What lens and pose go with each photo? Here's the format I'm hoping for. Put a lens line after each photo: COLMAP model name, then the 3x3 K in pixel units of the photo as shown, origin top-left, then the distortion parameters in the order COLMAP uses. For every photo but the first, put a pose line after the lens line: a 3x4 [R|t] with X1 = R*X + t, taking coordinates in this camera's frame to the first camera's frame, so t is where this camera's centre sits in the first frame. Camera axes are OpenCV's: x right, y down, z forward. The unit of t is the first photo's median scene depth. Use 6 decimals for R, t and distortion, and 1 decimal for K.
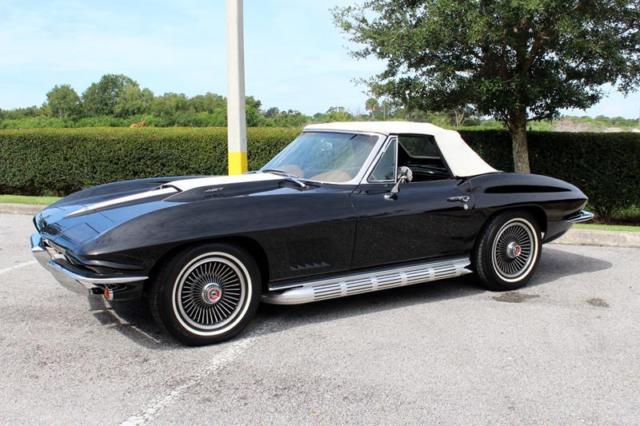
lens RADIAL K [[725.6, 0, 320.0], [0, 725.6, 213.0], [0, 0, 1]] dist [-0.141793, 0.234620]
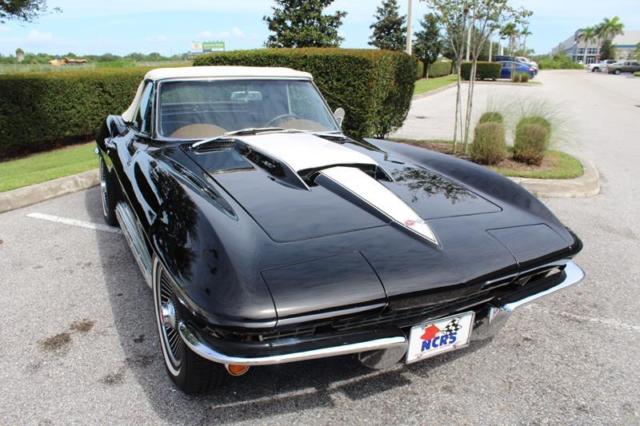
lens RADIAL K [[518.6, 0, 320.0], [0, 518.6, 213.0], [0, 0, 1]] dist [-0.167474, 0.152659]
pose [[0.066033, -0.278223, 0.958244, -0.627337], [0.118646, 0.955716, 0.269314, -0.115466], [-0.990739, 0.095908, 0.096119, 0.892995]]
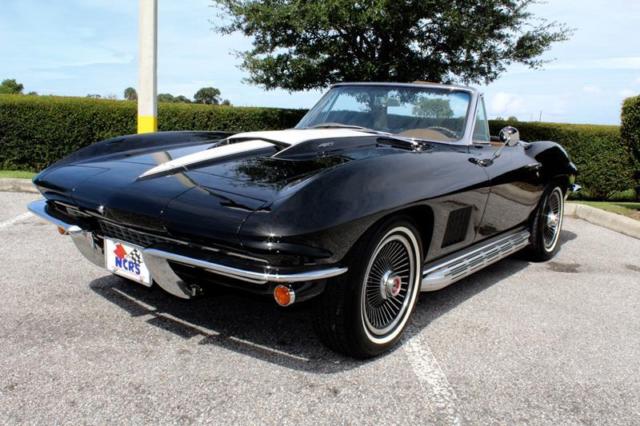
lens RADIAL K [[618.9, 0, 322.4], [0, 618.9, 203.3], [0, 0, 1]] dist [-0.157536, 0.159475]
pose [[0.922087, -0.004646, 0.386955, -0.355918], [-0.002849, 0.999819, 0.018794, 0.014950], [-0.386972, -0.018432, 0.921907, 0.365458]]
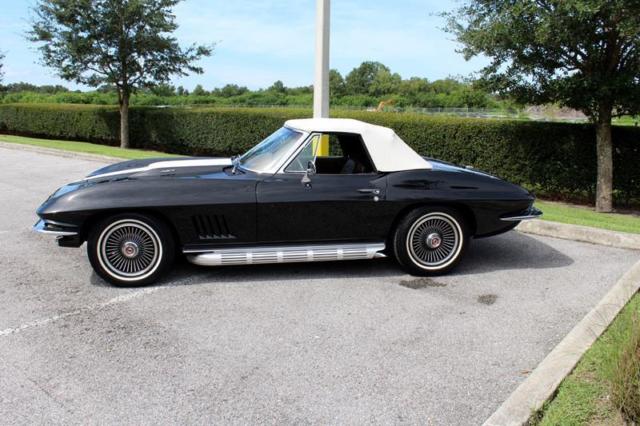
lens RADIAL K [[590.0, 0, 320.0], [0, 590.0, 213.0], [0, 0, 1]] dist [-0.138172, 0.132054]
pose [[0.927378, 0.090961, -0.362899, 0.445694], [-0.067430, 0.994747, 0.077020, -0.050147], [0.367998, -0.046956, 0.928640, 0.104646]]
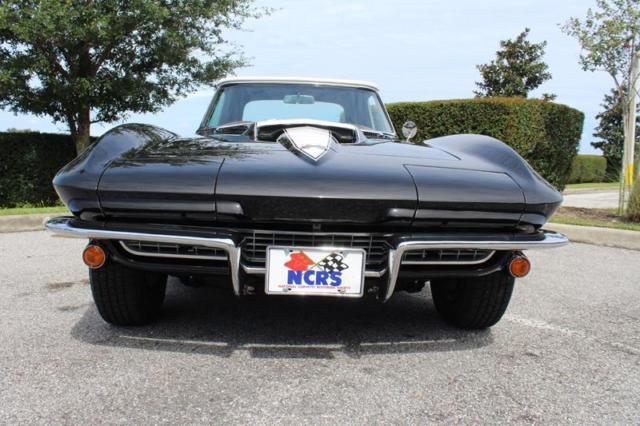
lens RADIAL K [[541.1, 0, 320.0], [0, 541.1, 213.0], [0, 0, 1]] dist [-0.148299, 0.134838]
pose [[0.456940, -0.080020, 0.885891, -0.583371], [0.097733, 0.994432, 0.039414, 0.022801], [-0.884112, 0.068571, 0.462216, 0.705487]]
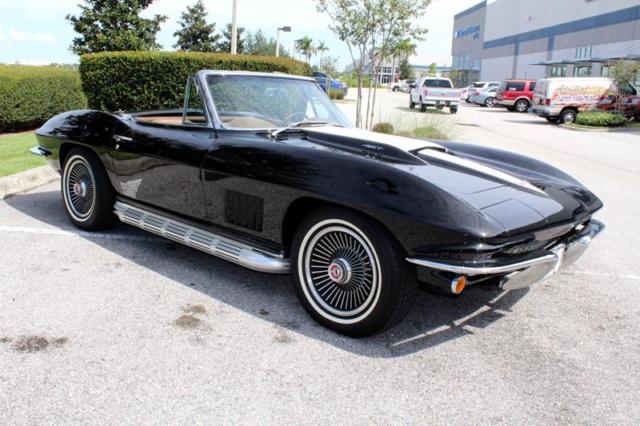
lens RADIAL K [[590.0, 0, 320.0], [0, 590.0, 213.0], [0, 0, 1]] dist [-0.138172, 0.132054]
pose [[-0.294297, -0.217797, 0.930566, -0.746127], [0.068777, 0.966336, 0.247920, -0.127764], [-0.953236, 0.136964, -0.269410, 1.200796]]
